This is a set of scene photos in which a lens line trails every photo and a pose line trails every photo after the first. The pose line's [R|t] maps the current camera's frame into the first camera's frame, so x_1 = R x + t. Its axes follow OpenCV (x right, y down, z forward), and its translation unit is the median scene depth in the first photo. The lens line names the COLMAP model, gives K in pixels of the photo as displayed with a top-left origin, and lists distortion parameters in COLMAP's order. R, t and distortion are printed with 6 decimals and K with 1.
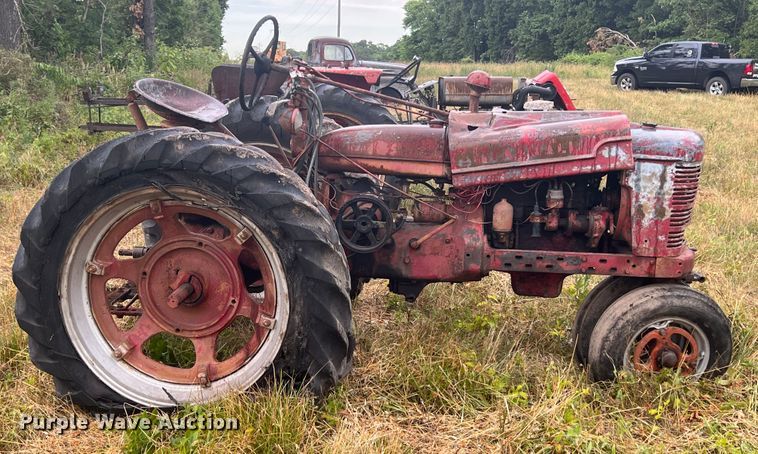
lens RADIAL K [[850.1, 0, 378.3], [0, 850.1, 228.1], [0, 0, 1]] dist [0.054223, 0.000000]
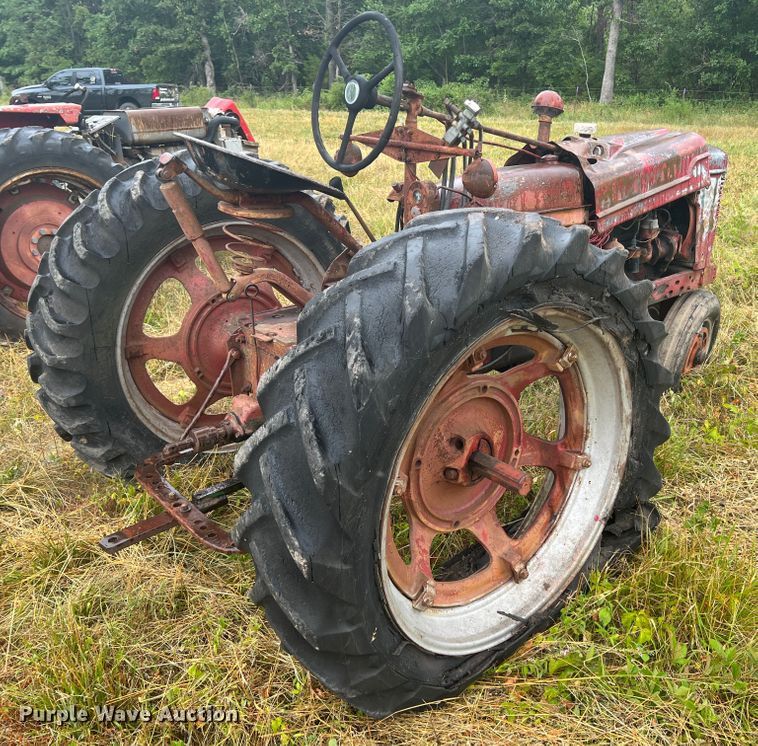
lens RADIAL K [[734.1, 0, 415.8], [0, 734.1, 372.9], [0, 0, 1]] dist [0.008238, 0.000000]
pose [[0.689462, -0.296176, 0.661001, -0.574057], [0.174823, 0.953644, 0.244950, -0.129952], [-0.702908, -0.053325, 0.709279, 0.606319]]
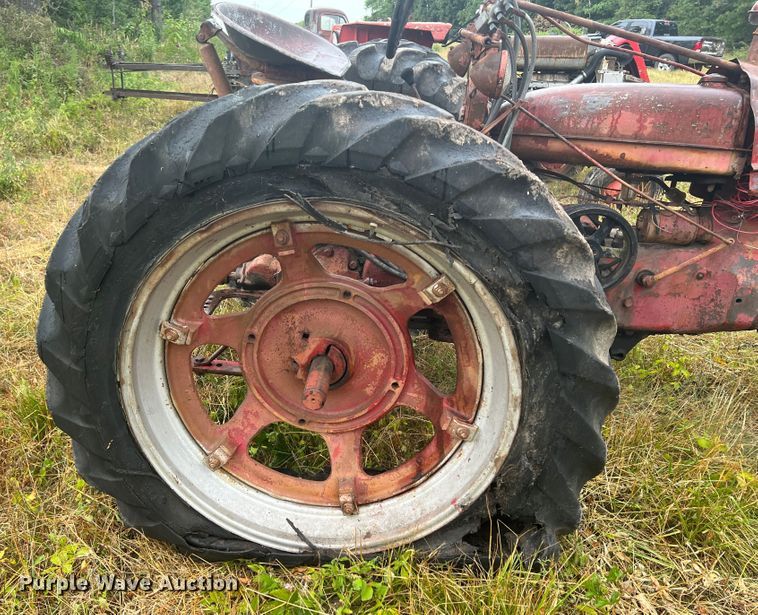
lens RADIAL K [[656.8, 0, 322.1], [0, 656.8, 342.2], [0, 0, 1]] dist [0.089687, -0.096848]
pose [[0.999532, 0.022017, -0.021230, -0.203396], [-0.016539, 0.972969, 0.230343, -0.050681], [0.025727, -0.229884, 0.972878, 0.515119]]
